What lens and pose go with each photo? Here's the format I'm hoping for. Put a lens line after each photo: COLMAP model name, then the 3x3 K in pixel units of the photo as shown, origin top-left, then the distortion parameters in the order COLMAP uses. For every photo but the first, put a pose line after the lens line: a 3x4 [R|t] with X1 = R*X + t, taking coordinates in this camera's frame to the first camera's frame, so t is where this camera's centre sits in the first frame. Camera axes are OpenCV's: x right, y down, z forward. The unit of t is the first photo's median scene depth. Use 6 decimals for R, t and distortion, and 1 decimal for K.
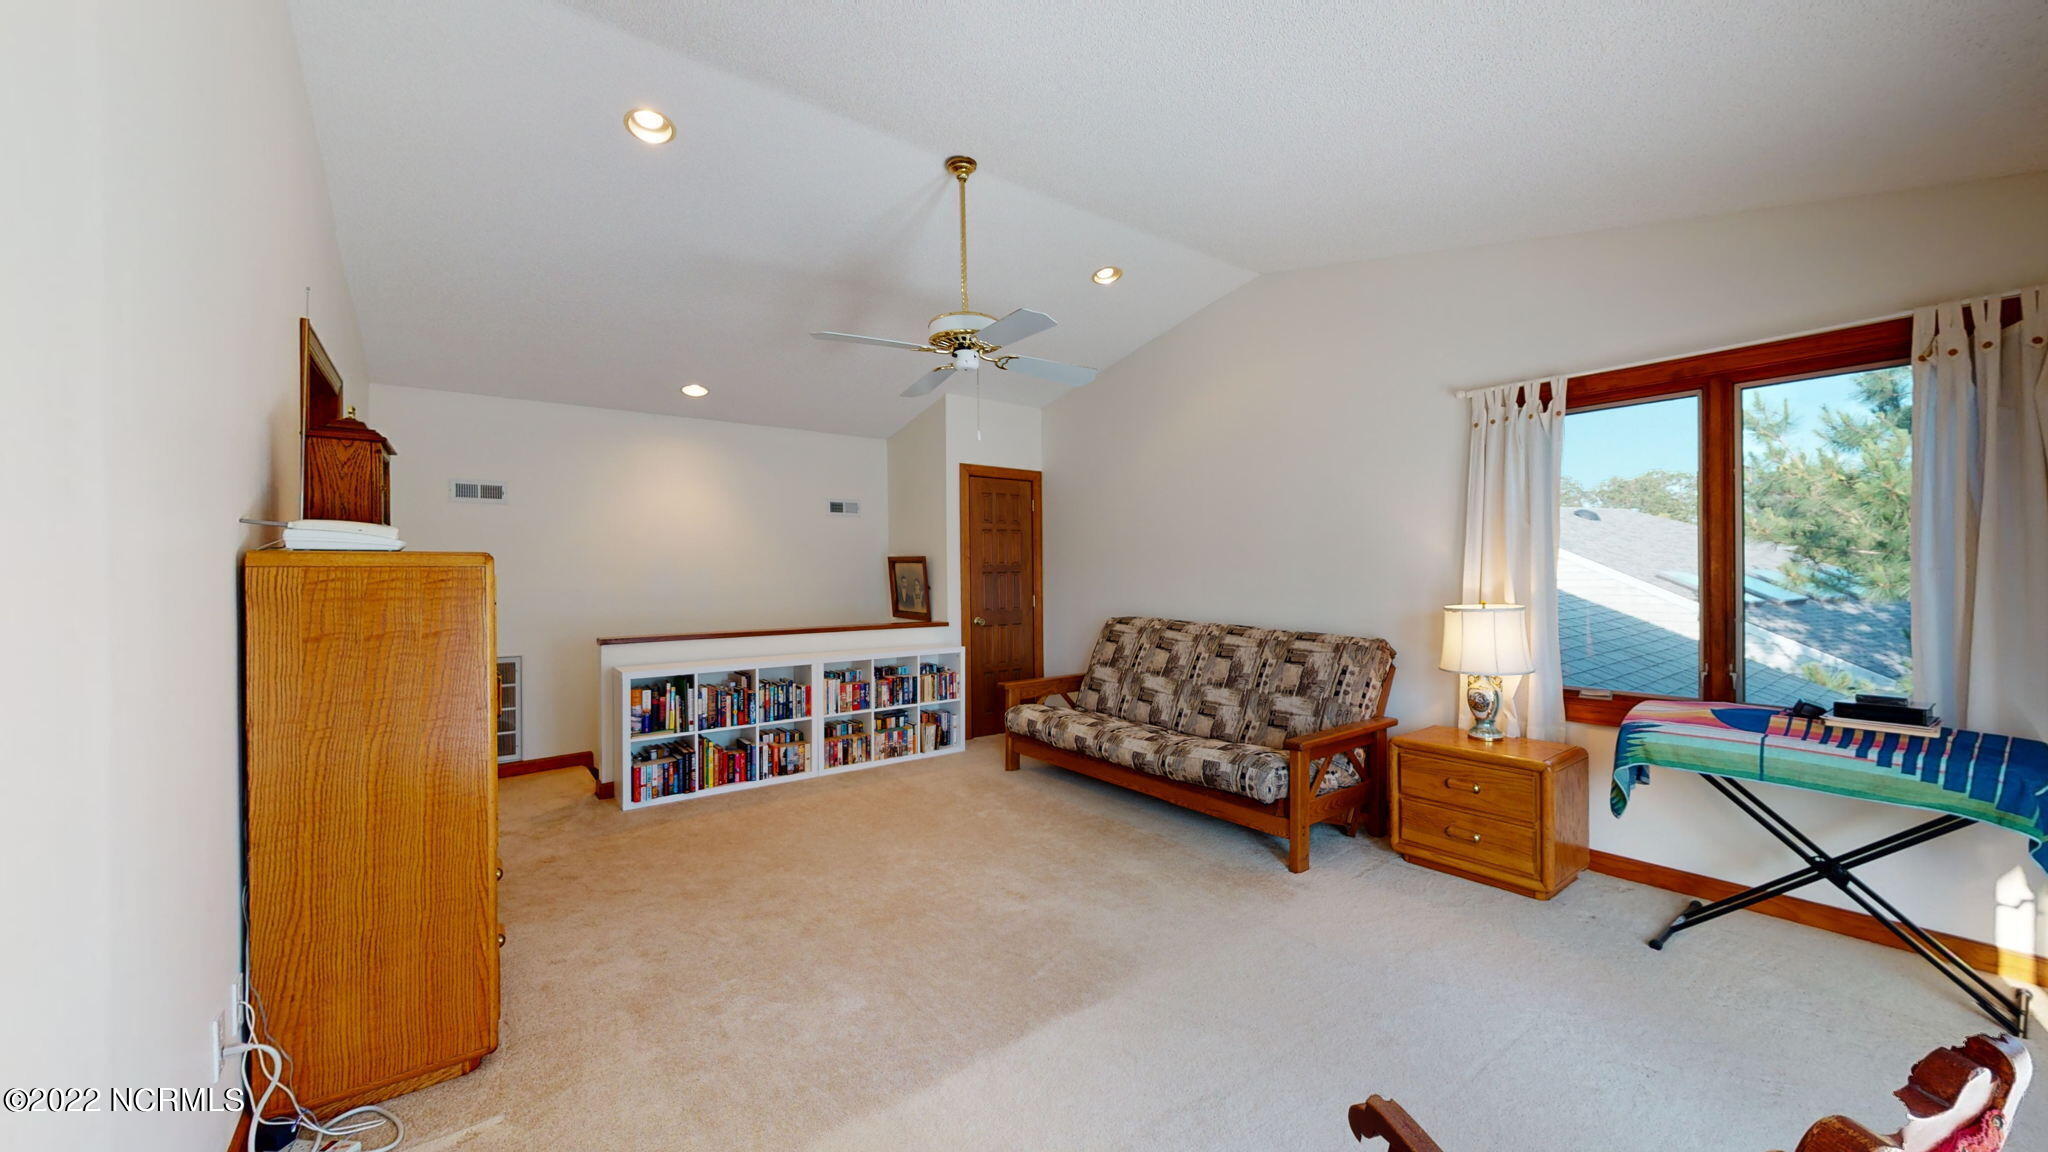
lens RADIAL K [[785.7, 0, 1020.7], [0, 785.7, 575.4], [0, 0, 1]] dist [0.000942, 0.000034]
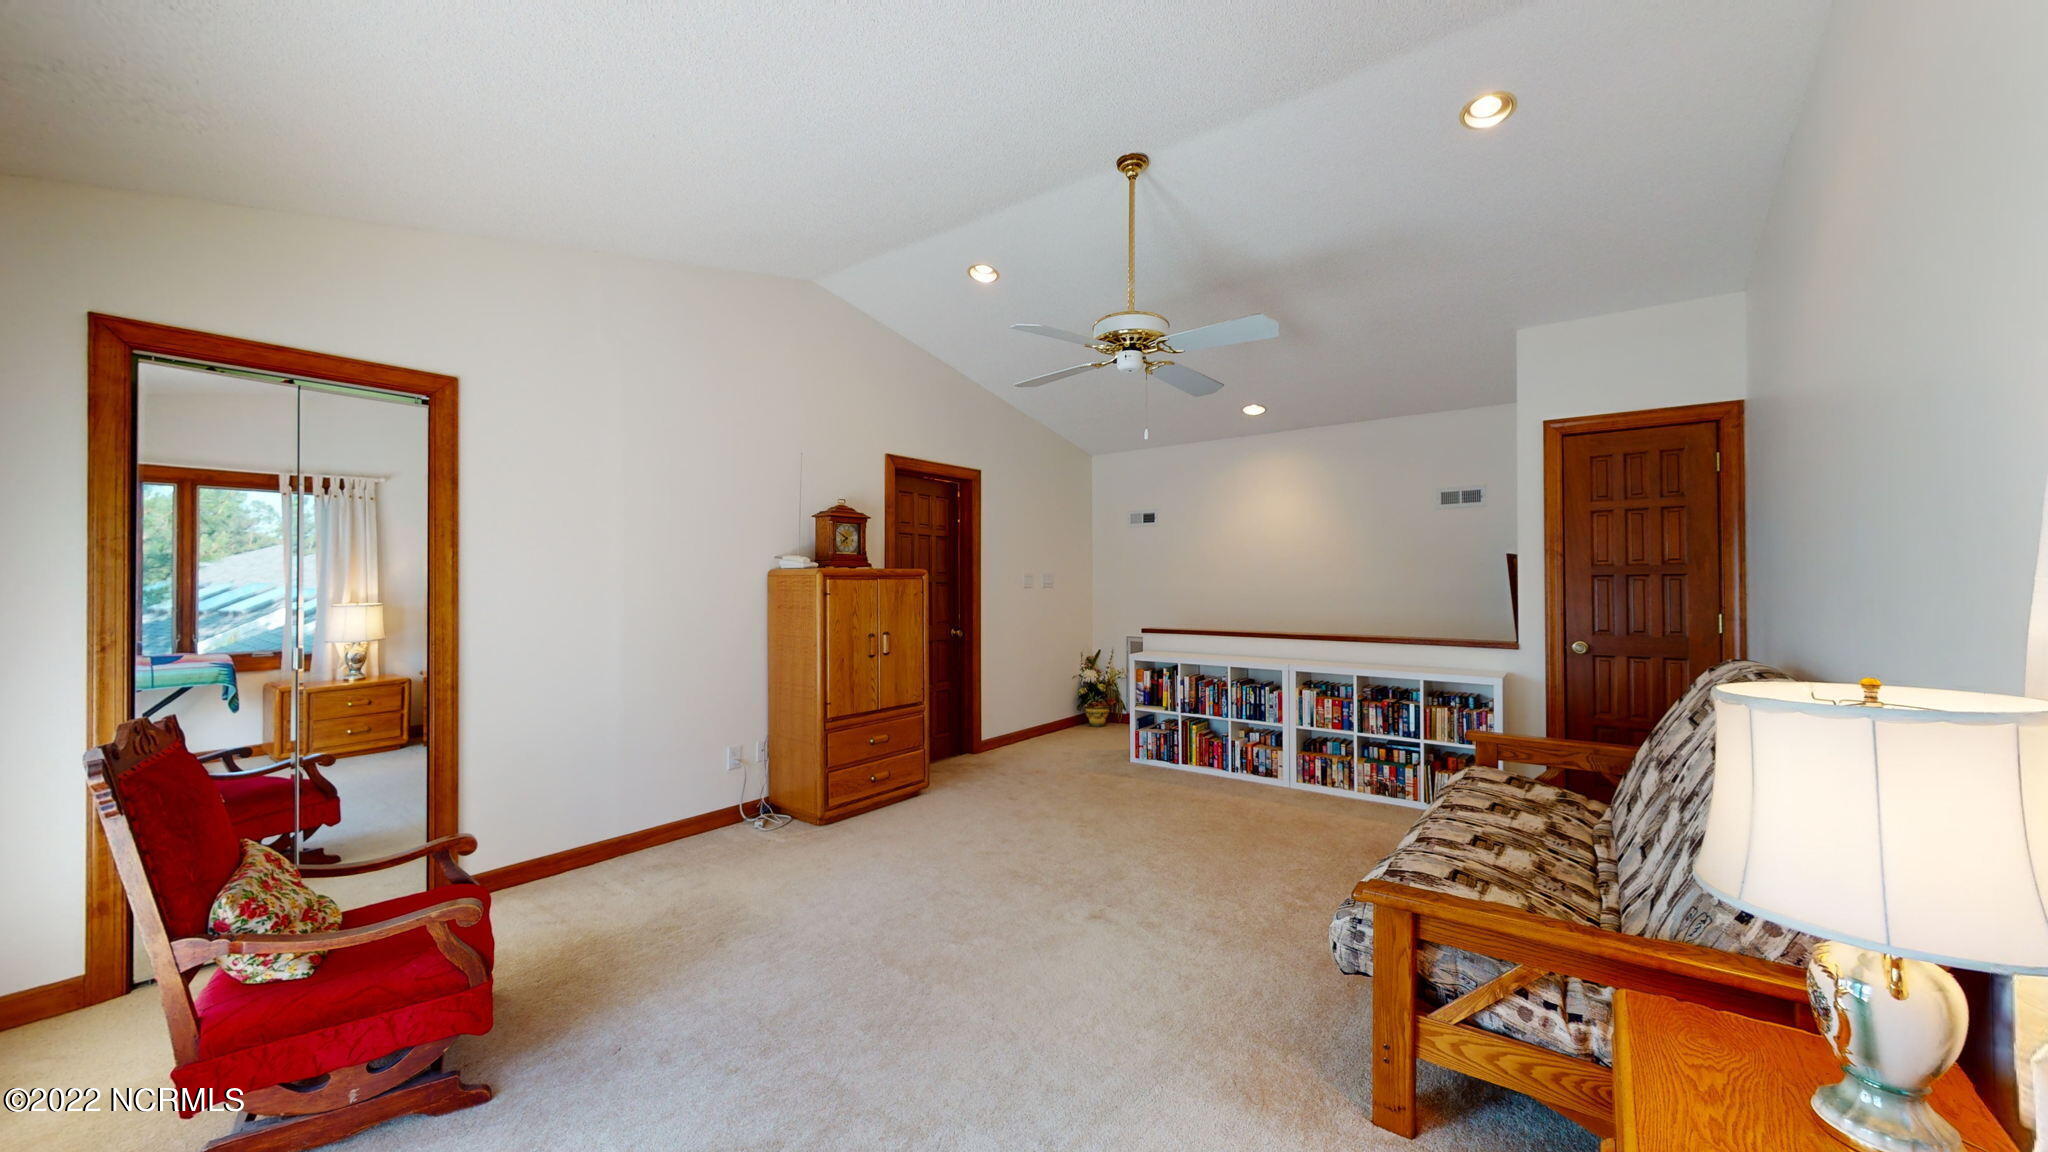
lens RADIAL K [[785.7, 0, 1019.5], [0, 785.7, 572.7], [0, 0, 1]] dist [0.000942, 0.000034]
pose [[0.230397, -0.002551, -0.973093, 0.614165], [0.002015, 0.999996, -0.002145, -0.006991], [0.973095, -0.001467, 0.230401, 0.459924]]
